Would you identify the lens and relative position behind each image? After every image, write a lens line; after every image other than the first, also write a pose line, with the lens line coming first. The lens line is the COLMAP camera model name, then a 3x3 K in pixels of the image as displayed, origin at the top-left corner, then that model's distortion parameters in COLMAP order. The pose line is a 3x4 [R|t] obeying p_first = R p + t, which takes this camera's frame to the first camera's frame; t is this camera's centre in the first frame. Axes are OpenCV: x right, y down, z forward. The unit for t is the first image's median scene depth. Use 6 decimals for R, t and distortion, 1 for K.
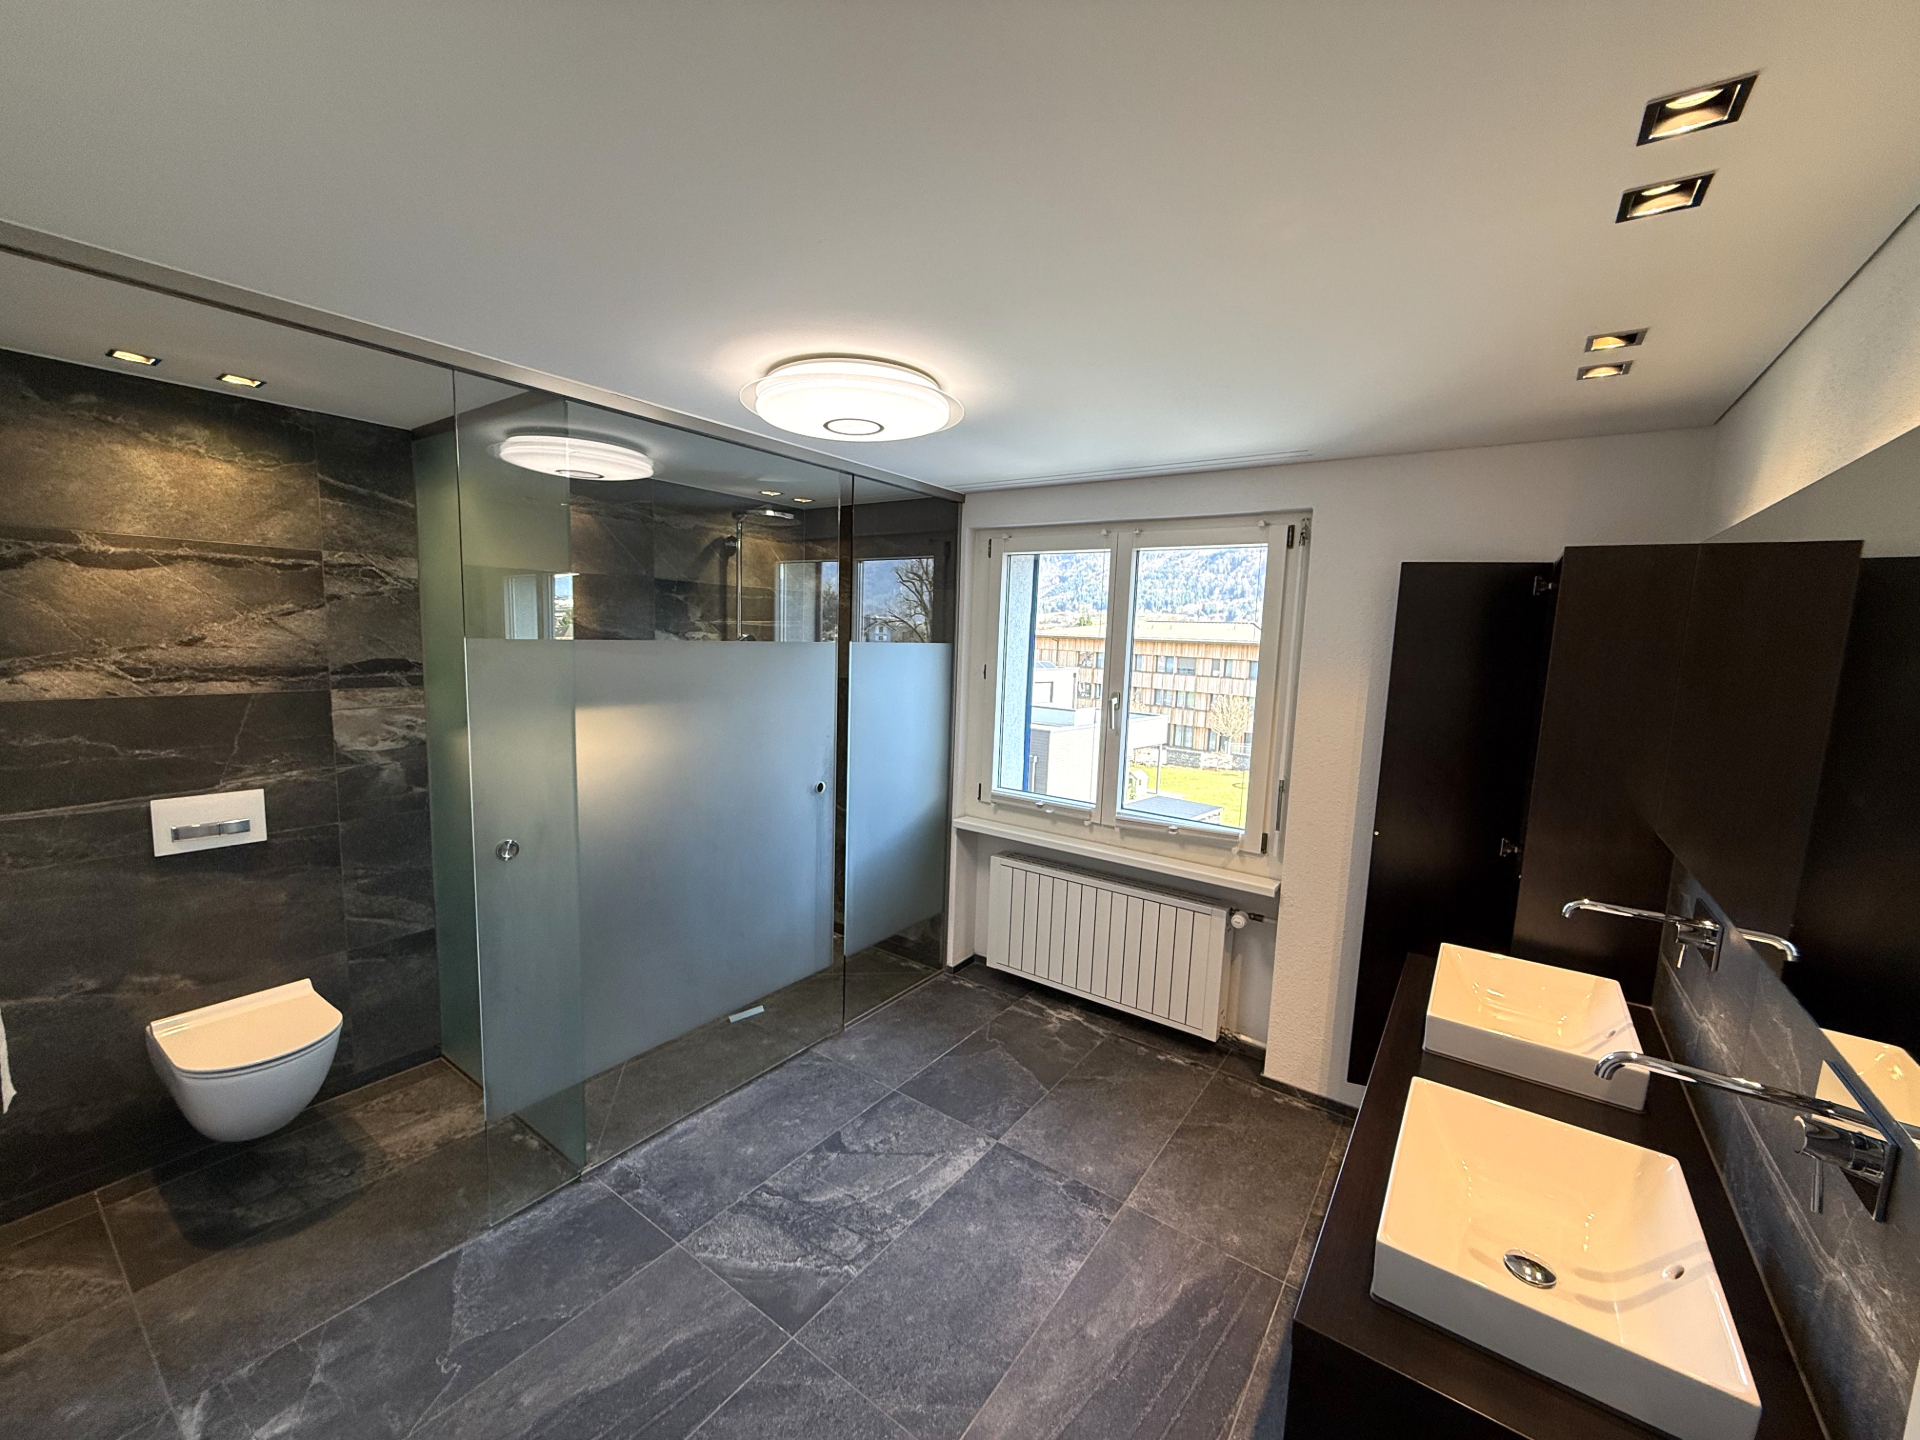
lens RADIAL K [[762.7, 0, 956.3], [0, 762.7, 730.9], [0, 0, 1]] dist [-0.002921, 0.000823]
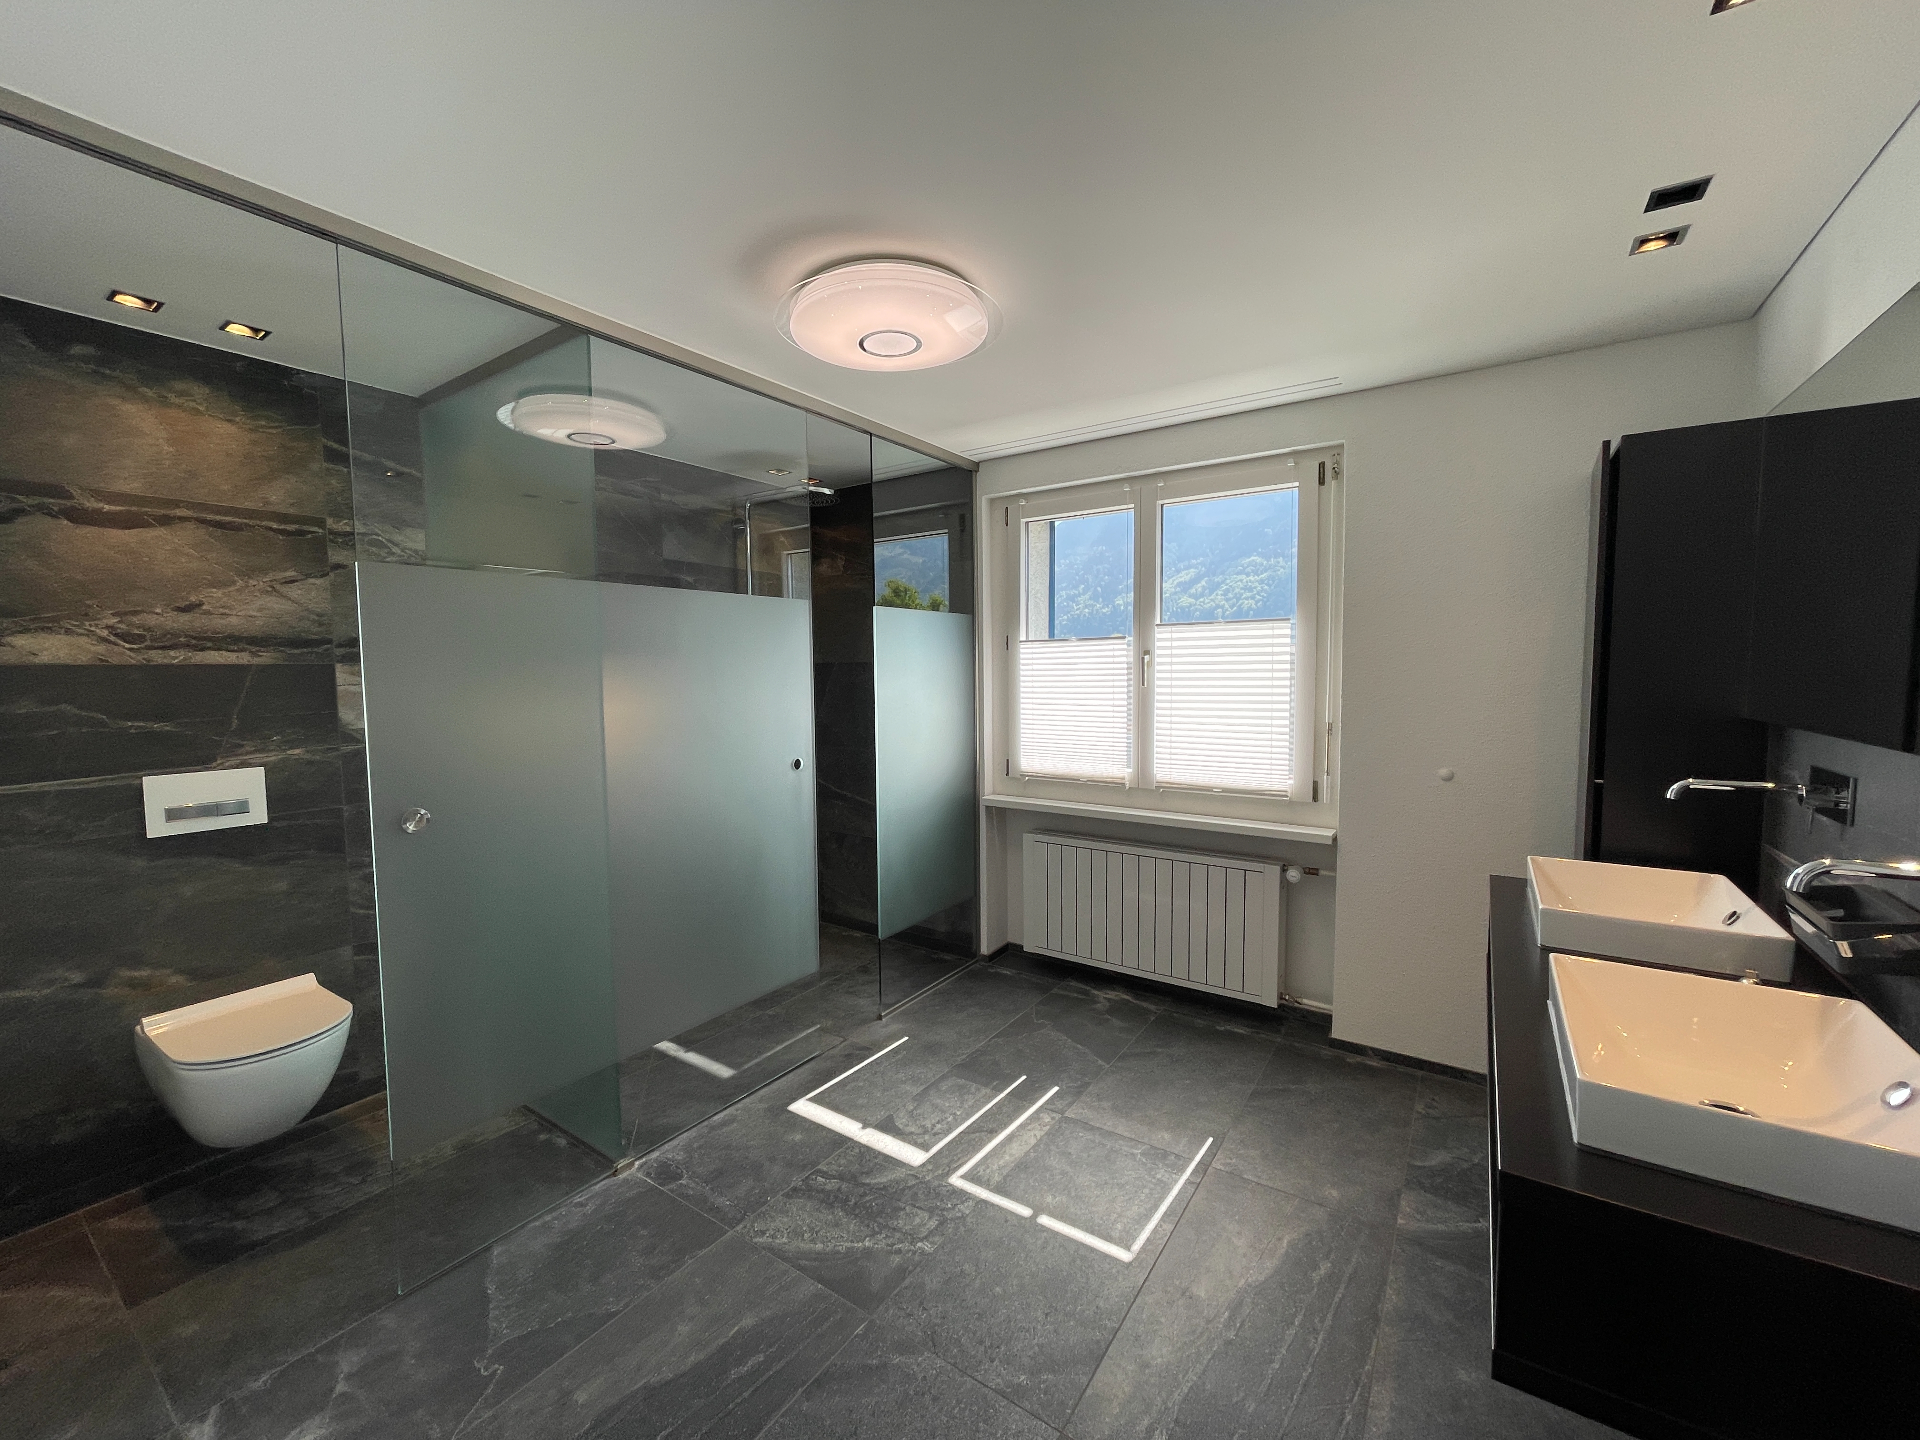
lens RADIAL K [[770.5, 0, 958.1], [0, 770.5, 726.1], [0, 0, 1]] dist [-0.001592, -0.001181]
pose [[0.998719, -0.045972, 0.021163, -0.077033], [0.047059, 0.997426, -0.054099, 0.118680], [-0.018622, 0.055026, 0.998311, 0.039302]]
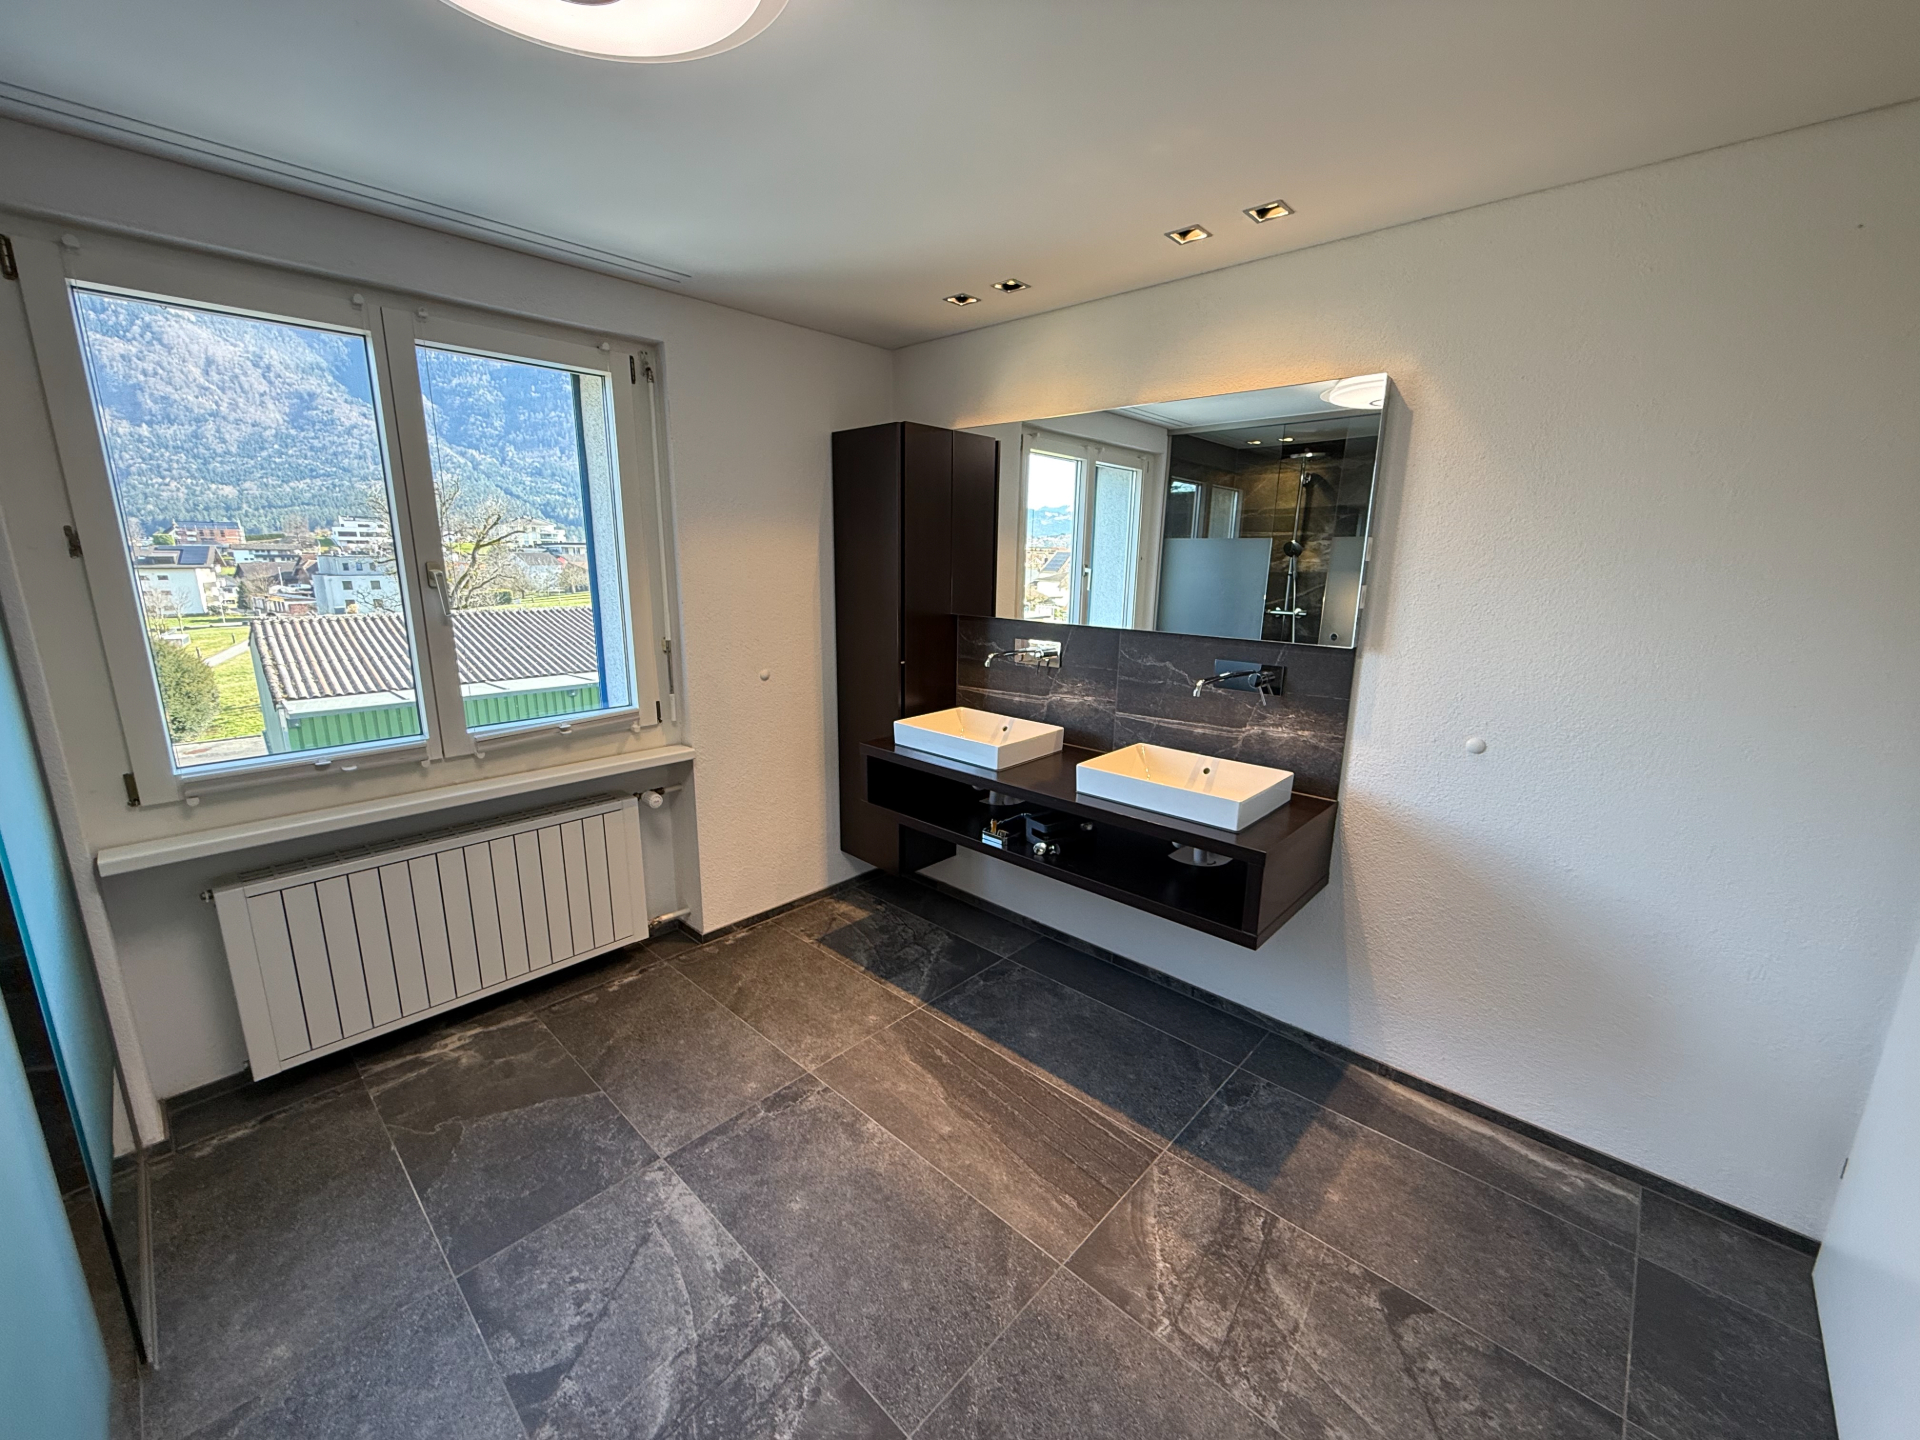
lens RADIAL K [[762.7, 0, 952.6], [0, 762.7, 730.3], [0, 0, 1]] dist [-0.002921, 0.000823]
pose [[0.126139, -0.256986, 0.958148, -0.566590], [0.120612, 0.962670, 0.242321, -0.019856], [-0.984653, 0.084998, 0.152425, 0.611057]]
